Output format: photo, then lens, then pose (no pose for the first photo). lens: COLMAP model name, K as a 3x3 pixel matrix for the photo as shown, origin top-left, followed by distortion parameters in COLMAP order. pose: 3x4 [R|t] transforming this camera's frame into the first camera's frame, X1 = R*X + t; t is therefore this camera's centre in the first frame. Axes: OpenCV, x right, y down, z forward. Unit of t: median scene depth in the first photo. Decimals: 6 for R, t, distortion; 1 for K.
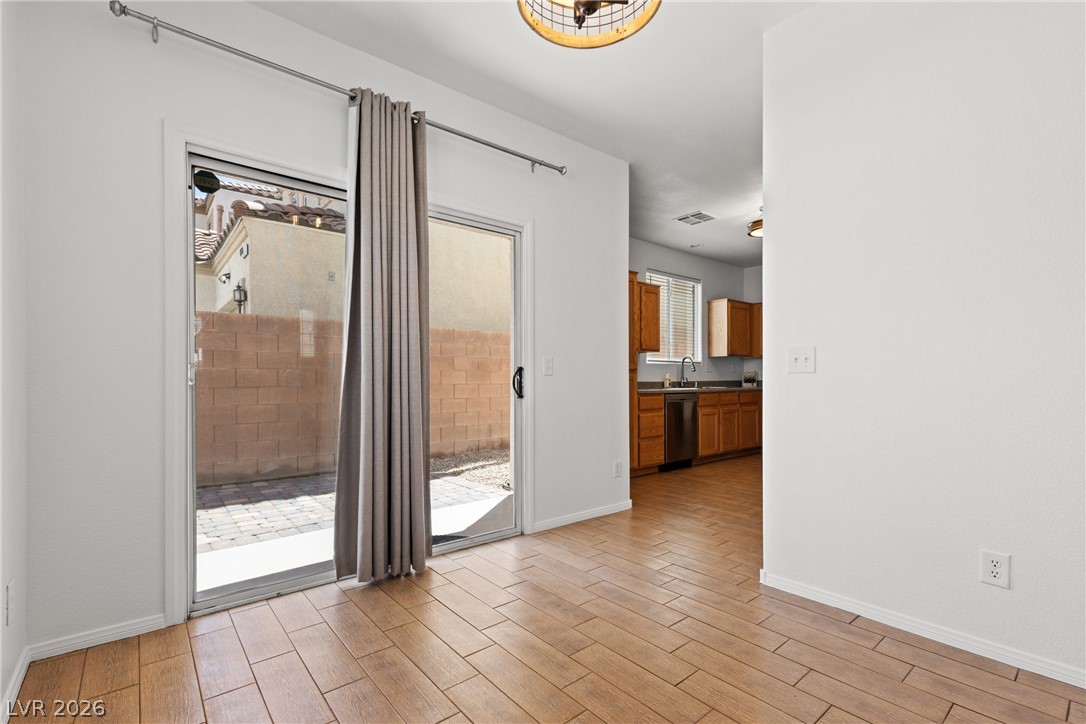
lens RADIAL K [[492.4, 0, 547.2], [0, 492.4, 381.8], [0, 0, 1]] dist [0.008529, -0.000156]
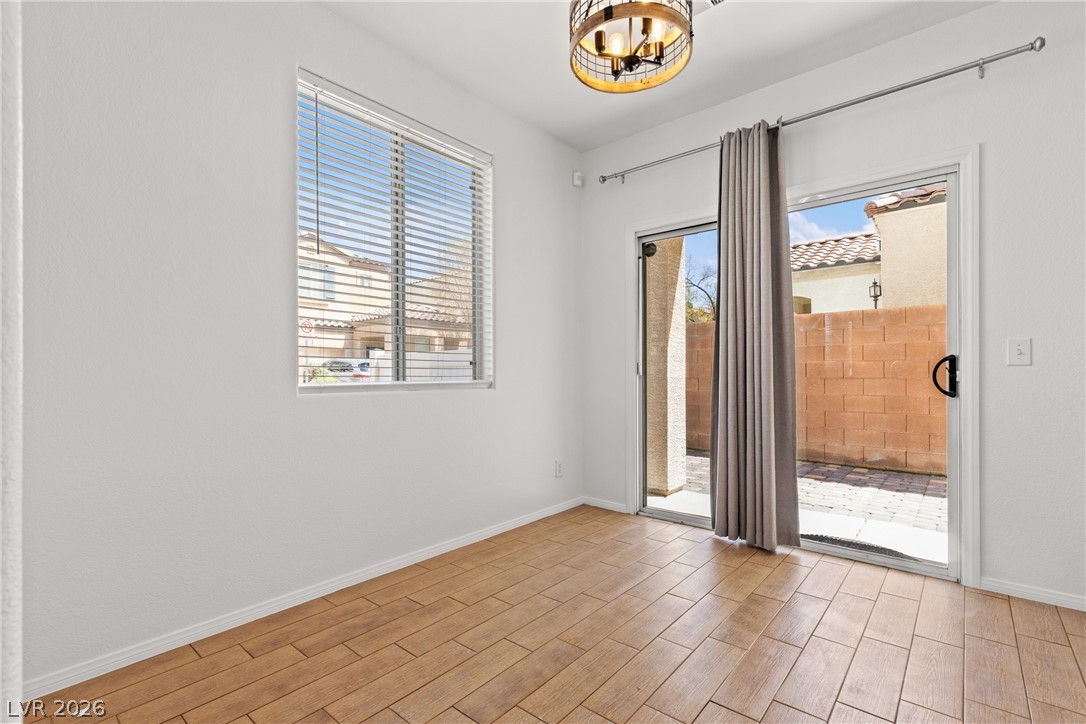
lens RADIAL K [[489.0, 0, 548.0], [0, 489.0, 371.6], [0, 0, 1]] dist [0.002237, -0.000011]
pose [[0.168651, -0.000343, -0.985676, 0.340683], [-0.002051, 0.999998, -0.000699, -0.001805], [0.985674, 0.002140, 0.168650, 0.165455]]
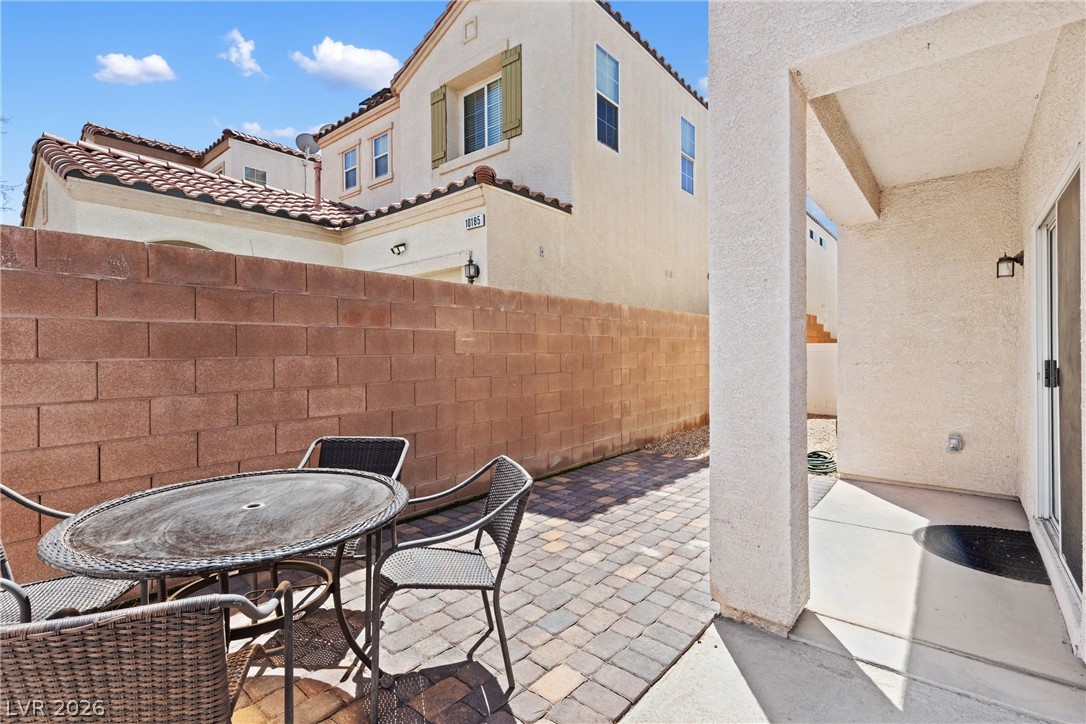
lens RADIAL K [[494.8, 0, 543.0], [0, 494.8, 362.0], [0, 0, 1]] dist [0.002685, 0.005580]
pose [[0.983945, -0.009785, 0.178203, -0.782510], [0.007705, 0.999894, 0.012360, -0.022584], [-0.178305, -0.010788, 0.983916, 0.106316]]
